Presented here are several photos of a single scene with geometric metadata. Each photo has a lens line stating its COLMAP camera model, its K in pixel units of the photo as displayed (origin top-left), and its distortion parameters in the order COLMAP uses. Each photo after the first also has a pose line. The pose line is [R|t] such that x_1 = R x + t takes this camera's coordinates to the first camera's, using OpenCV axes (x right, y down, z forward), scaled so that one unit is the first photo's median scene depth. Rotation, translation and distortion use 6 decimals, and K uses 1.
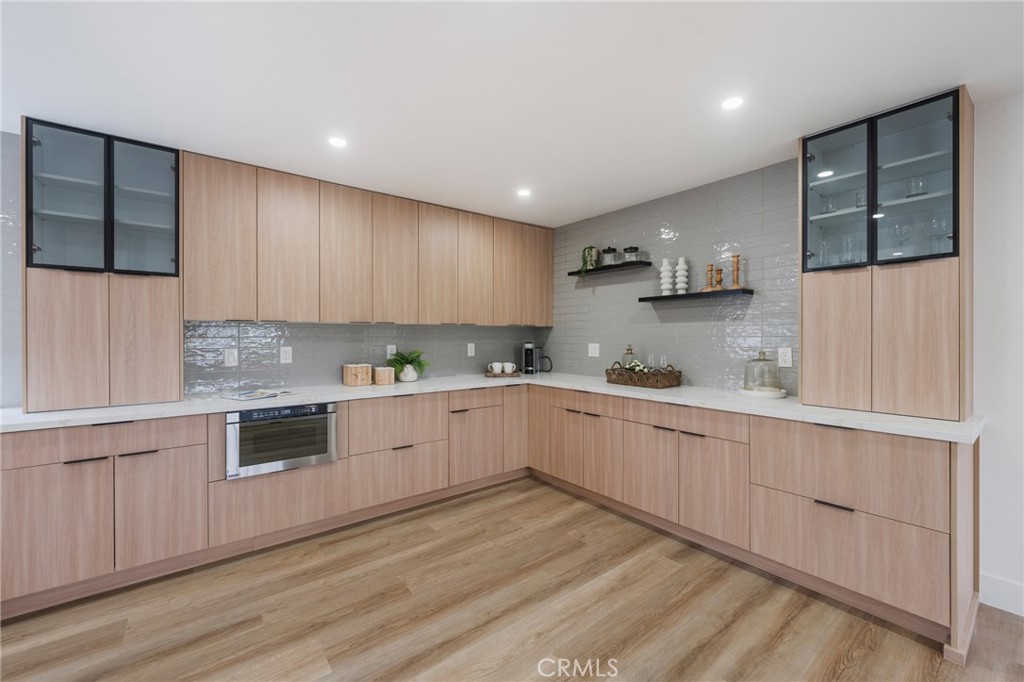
lens RADIAL K [[419.7, 0, 515.1], [0, 419.7, 337.0], [0, 0, 1]] dist [-0.004530, -0.000583]
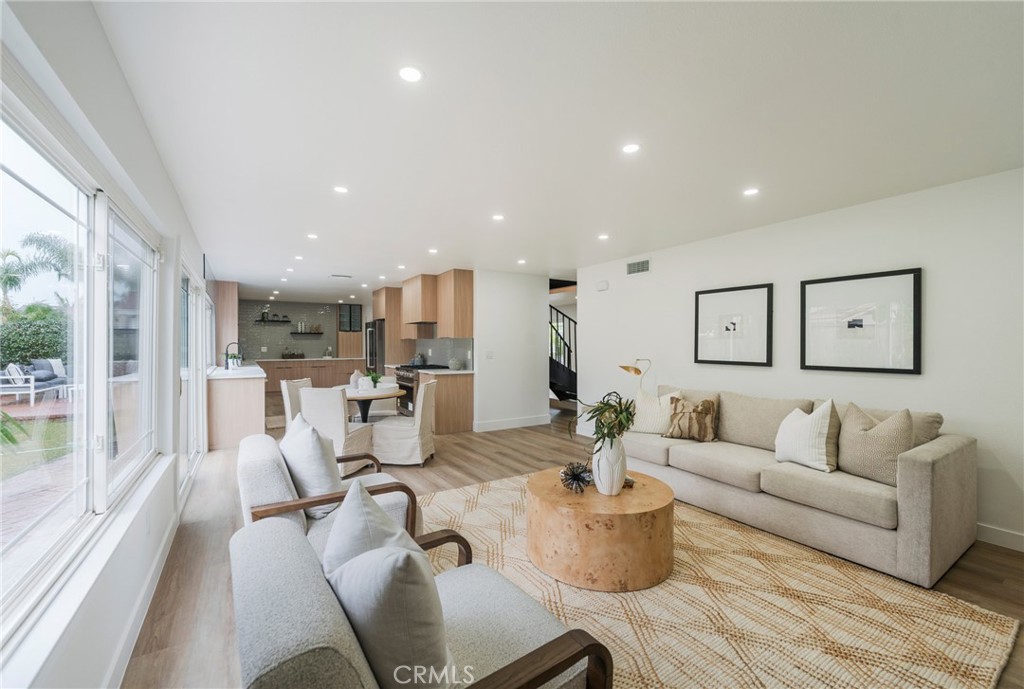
lens RADIAL K [[419.7, 0, 514.5], [0, 419.7, 342.1], [0, 0, 1]] dist [-0.004530, -0.000583]
pose [[0.099143, 0.006174, 0.995054, -2.901861], [0.002789, 0.999975, -0.006482, 0.007328], [-0.995069, 0.003418, 0.099123, -1.105545]]
